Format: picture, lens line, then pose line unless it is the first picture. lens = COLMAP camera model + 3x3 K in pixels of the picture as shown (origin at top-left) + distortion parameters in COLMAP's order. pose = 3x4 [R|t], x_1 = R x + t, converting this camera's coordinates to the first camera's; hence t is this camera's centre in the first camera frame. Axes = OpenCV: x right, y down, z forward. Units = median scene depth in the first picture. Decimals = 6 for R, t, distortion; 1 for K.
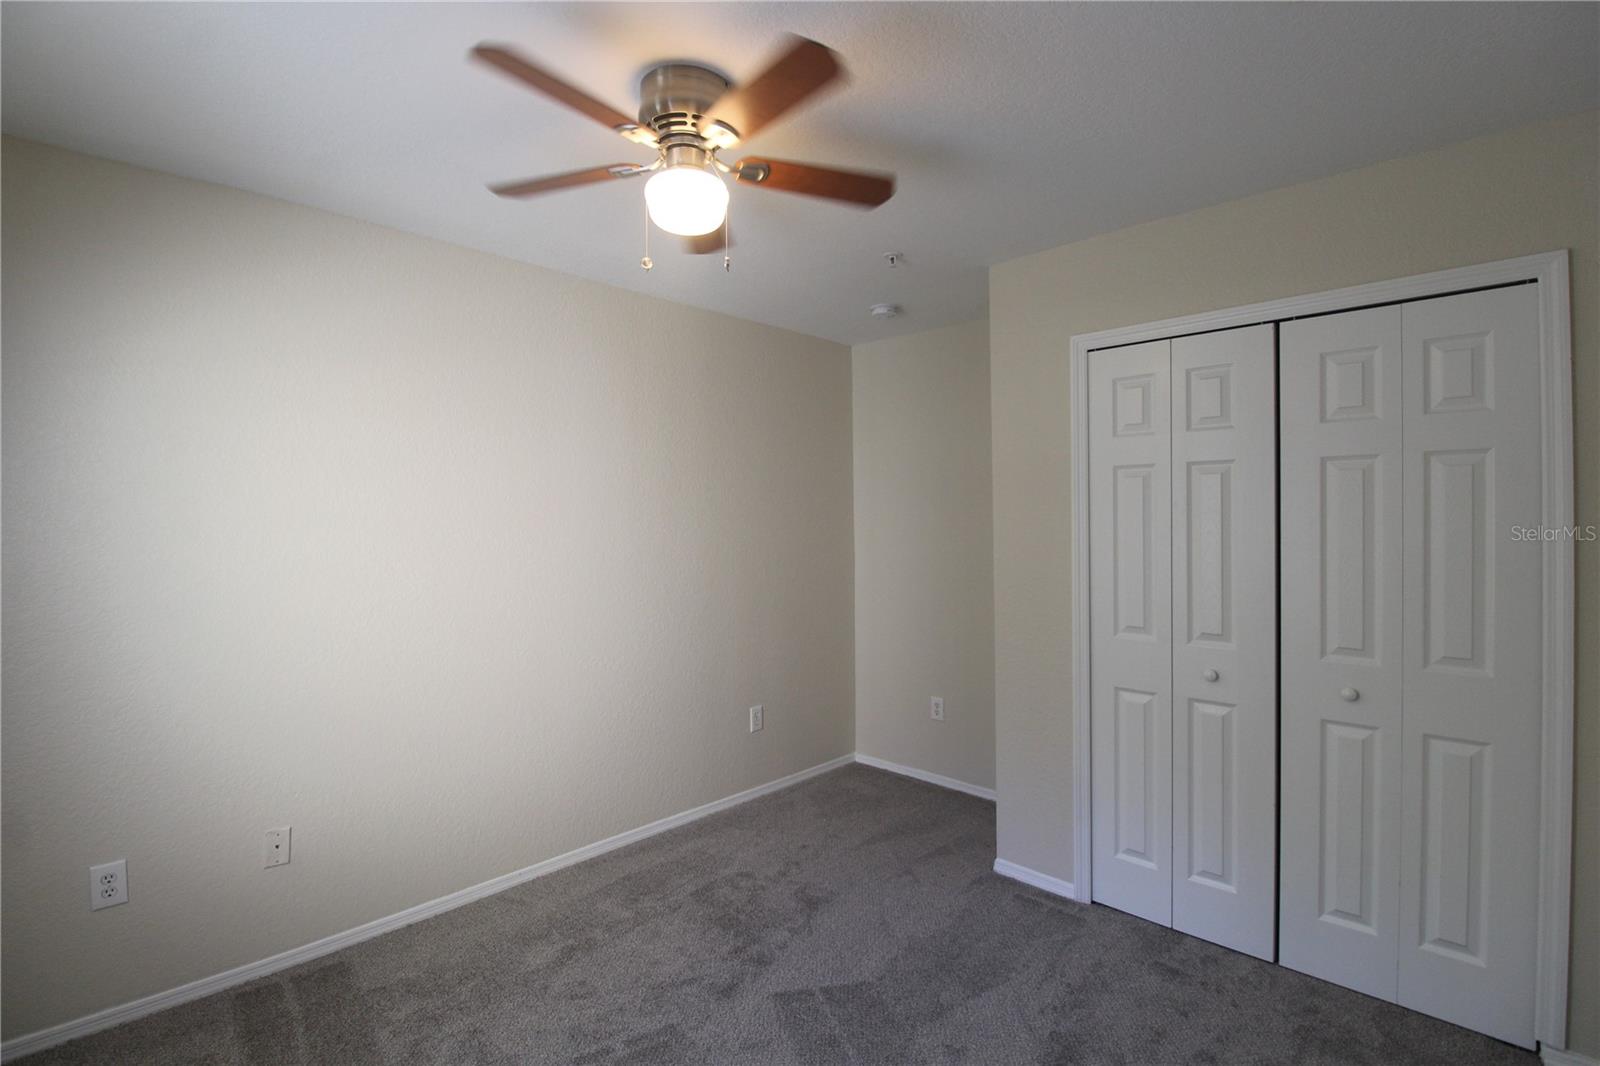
lens RADIAL K [[727.7, 0, 793.7], [0, 727.7, 524.1], [0, 0, 1]] dist [-0.008391, -0.006729]
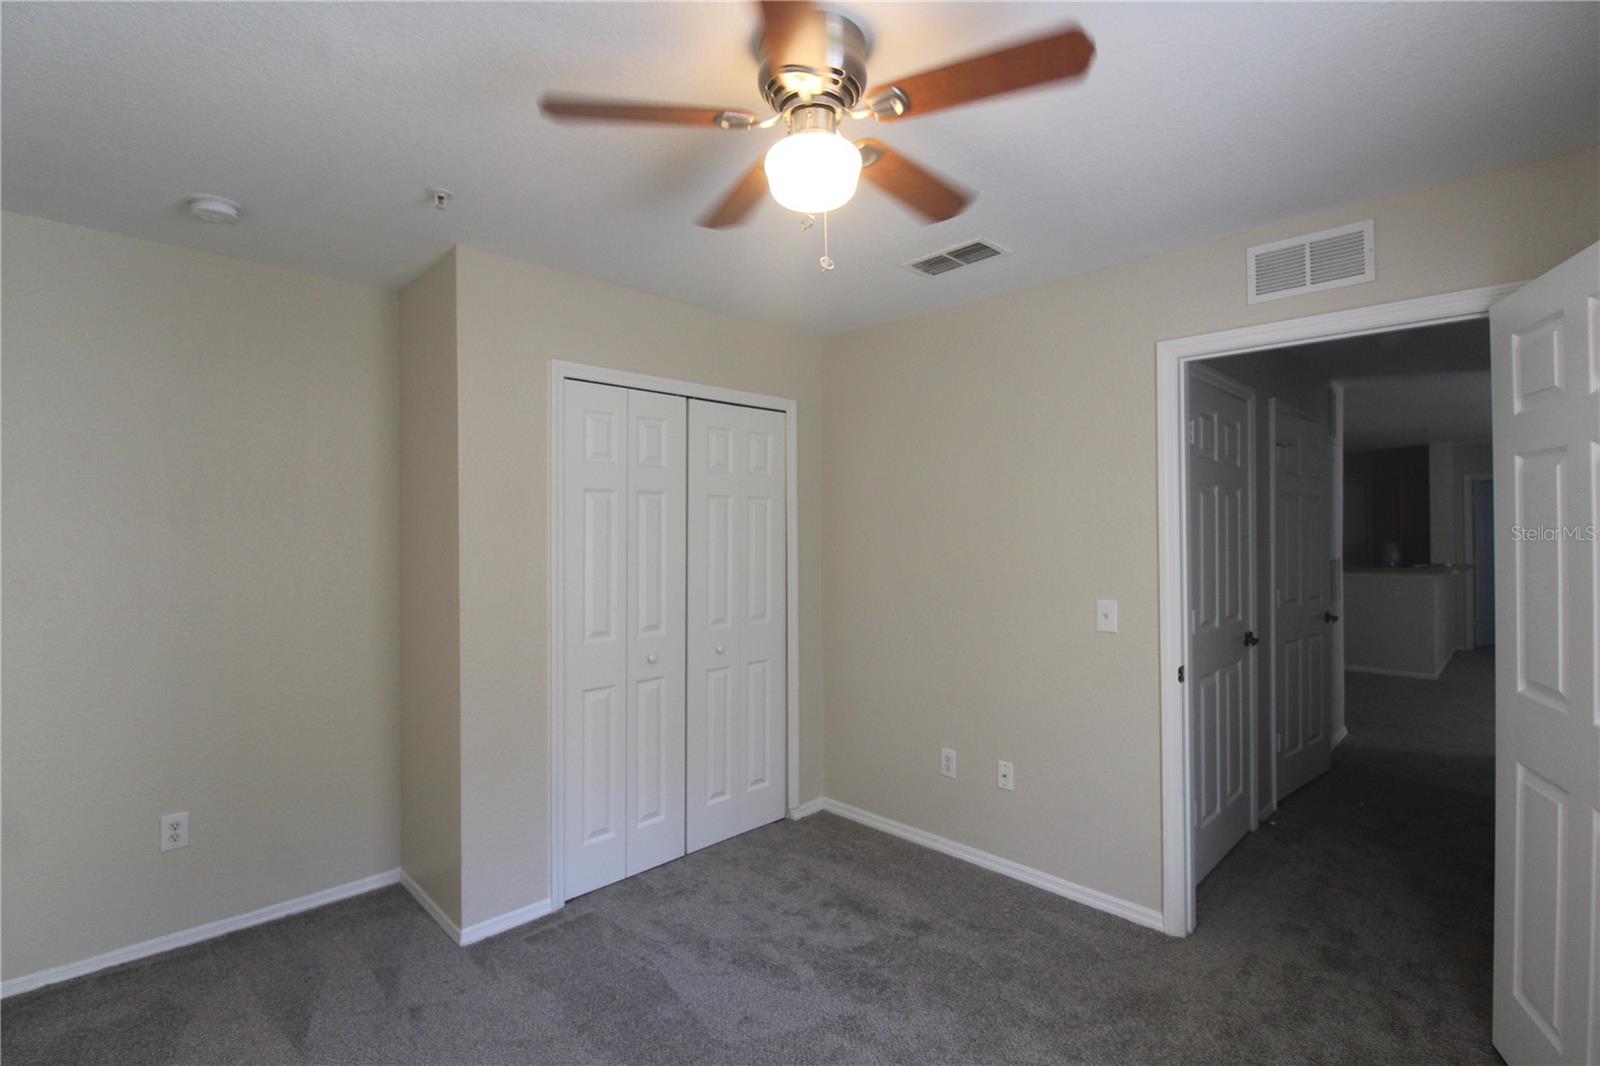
lens RADIAL K [[727.7, 0, 793.7], [0, 727.7, 524.1], [0, 0, 1]] dist [-0.008391, -0.006729]
pose [[0.029660, 0.016494, 0.999424, -0.698701], [0.010995, 0.999798, -0.016826, -0.004799], [-0.999500, 0.011488, 0.029473, 0.696996]]
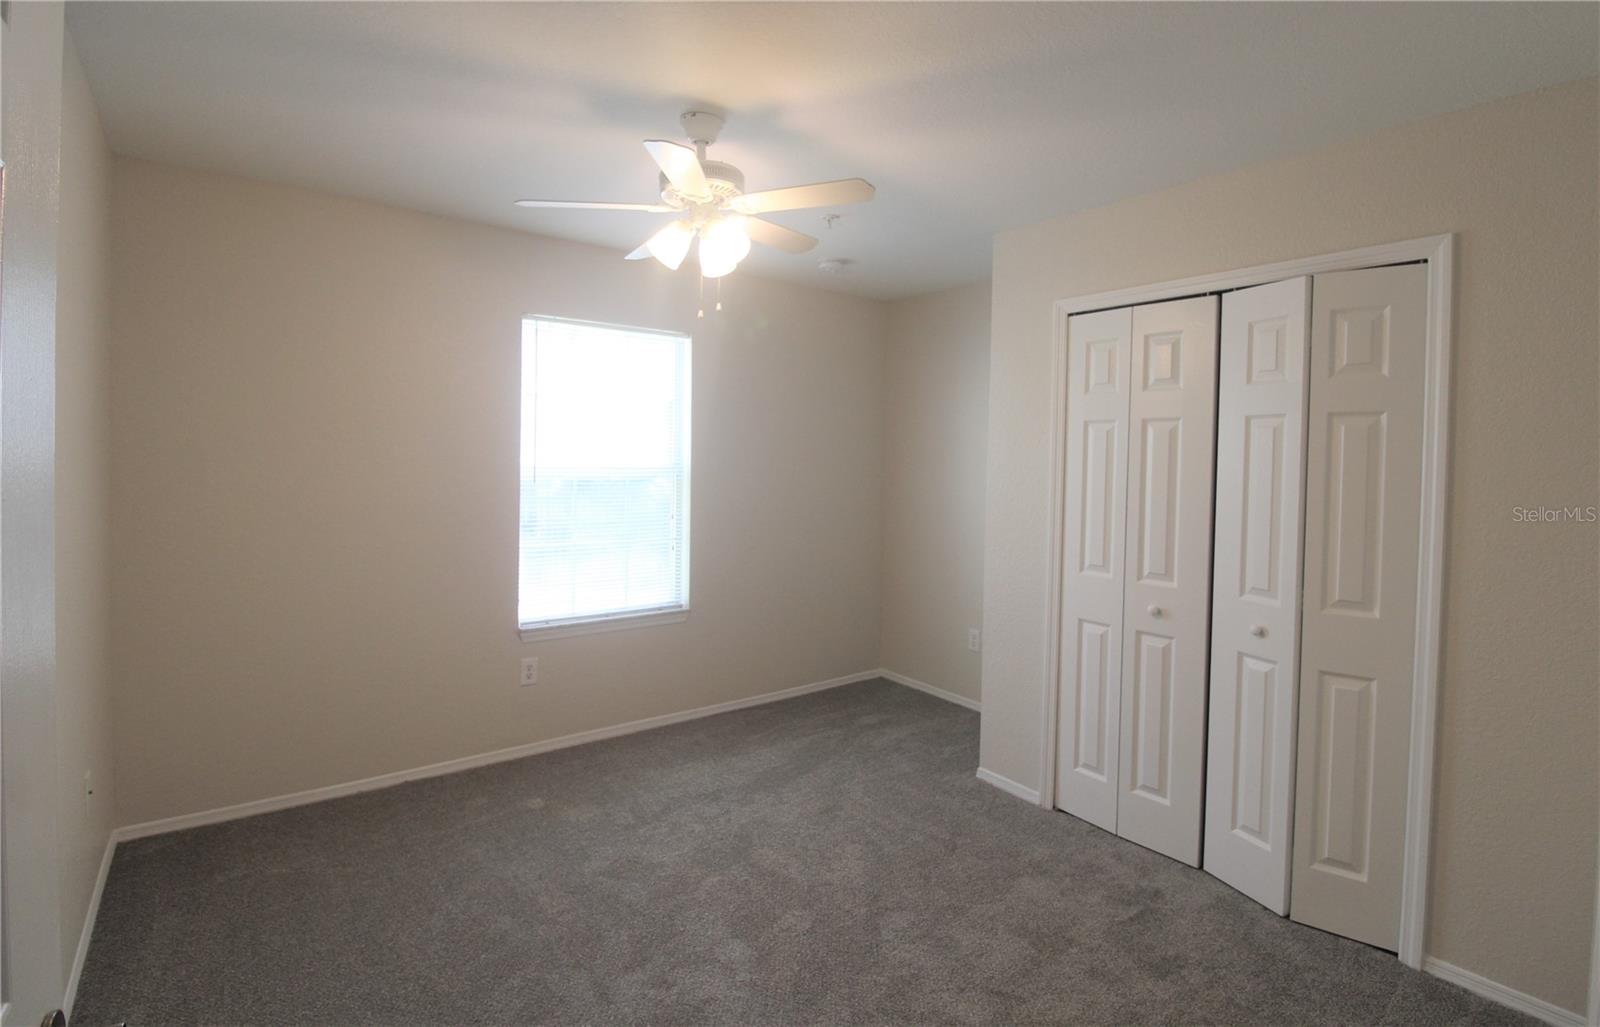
lens RADIAL K [[744.5, 0, 800.3], [0, 744.5, 479.7], [0, 0, 1]] dist [-0.015231, -0.000169]
pose [[0.986243, 0.036588, -0.161204, 0.212407], [-0.033492, 0.999199, 0.021878, 0.001289], [0.161875, -0.016178, 0.986679, -0.205800]]
